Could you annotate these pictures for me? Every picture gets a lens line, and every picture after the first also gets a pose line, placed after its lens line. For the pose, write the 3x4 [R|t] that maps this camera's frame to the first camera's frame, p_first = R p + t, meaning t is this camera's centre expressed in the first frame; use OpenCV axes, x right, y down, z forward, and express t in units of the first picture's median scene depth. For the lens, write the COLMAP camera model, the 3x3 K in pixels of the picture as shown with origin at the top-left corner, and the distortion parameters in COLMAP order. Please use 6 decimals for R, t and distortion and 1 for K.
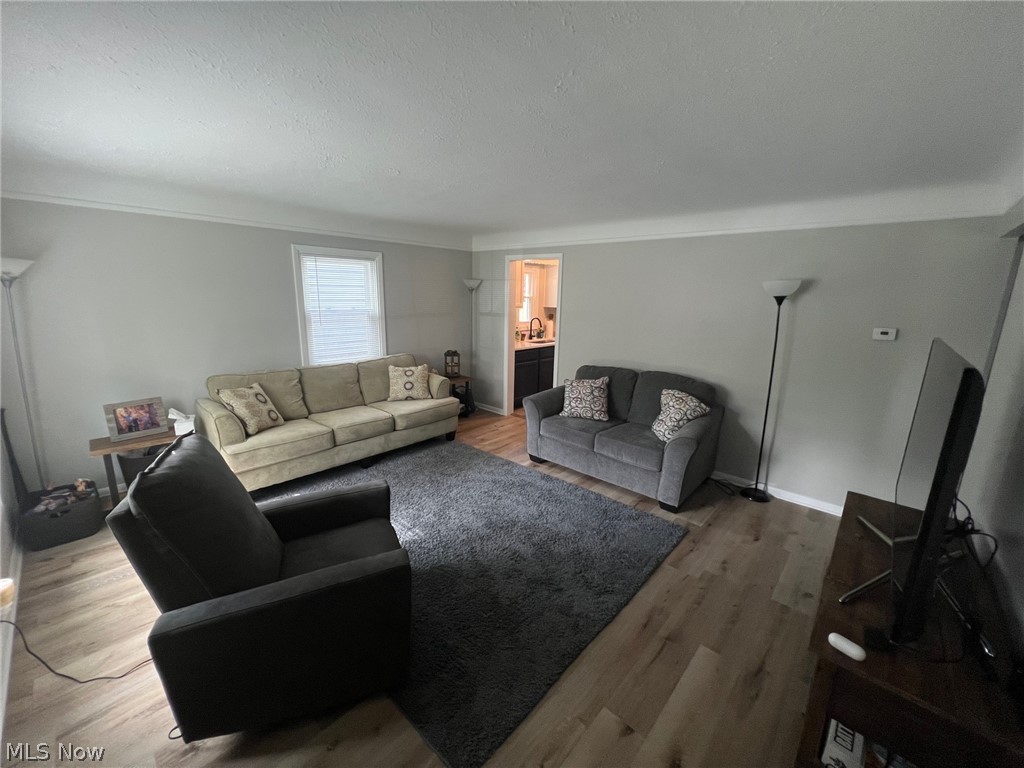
lens RADIAL K [[411.1, 0, 512.4], [0, 411.1, 383.4], [0, 0, 1]] dist [-0.002895, 0.000175]
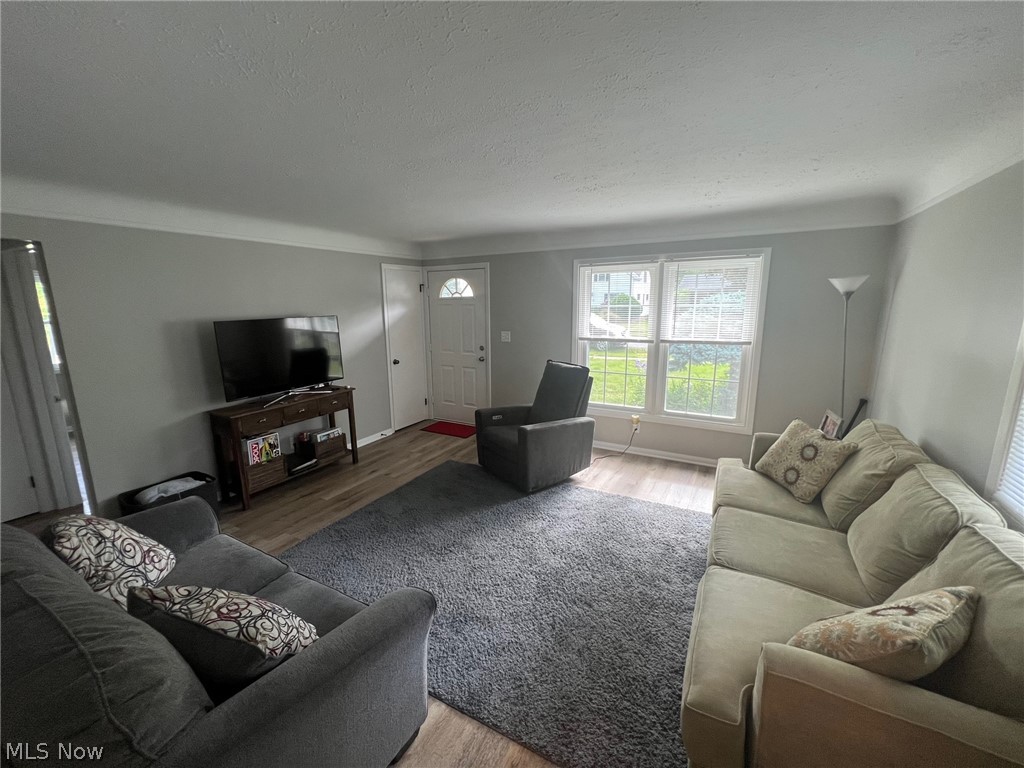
lens RADIAL K [[411.1, 0, 507.4], [0, 411.1, 382.8], [0, 0, 1]] dist [-0.002895, 0.000175]
pose [[-0.974842, 0.033220, -0.220406, 0.055423], [-0.056331, 0.920013, 0.387819, -0.385289], [0.215659, 0.390478, -0.894996, 1.785347]]
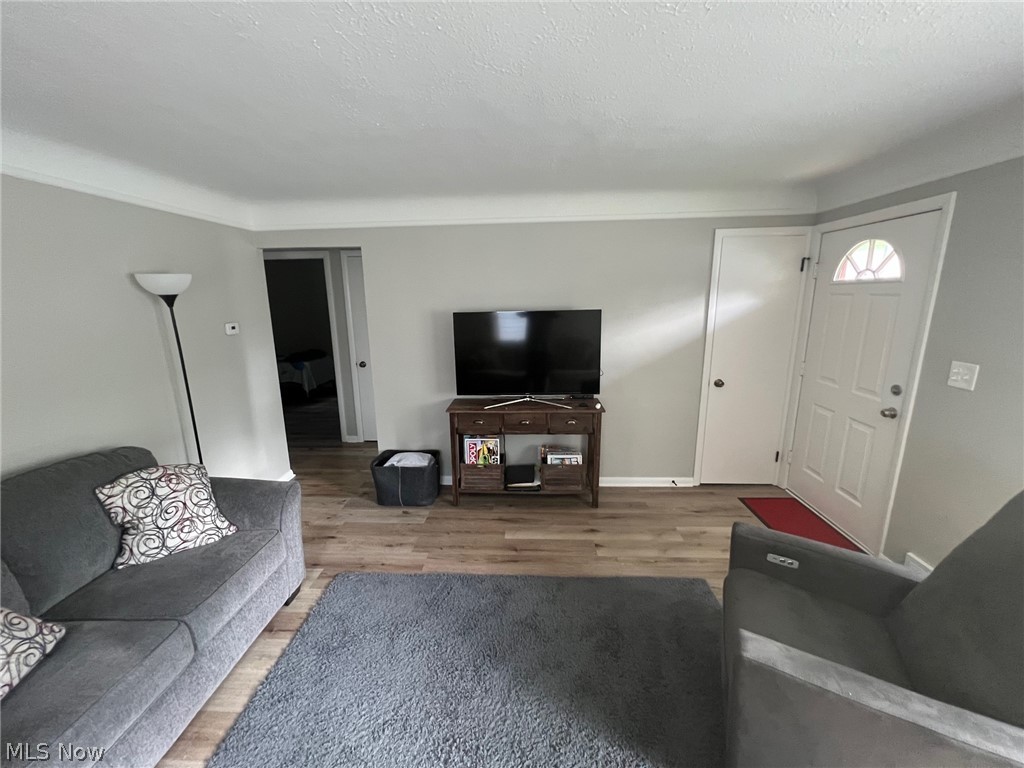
lens RADIAL K [[411.1, 0, 512.8], [0, 411.1, 380.9], [0, 0, 1]] dist [-0.002895, 0.000175]
pose [[-0.634727, -0.171495, 0.753466, -0.373860], [0.165899, 0.922083, 0.349629, -0.250662], [-0.754718, 0.346919, -0.556820, 1.110139]]
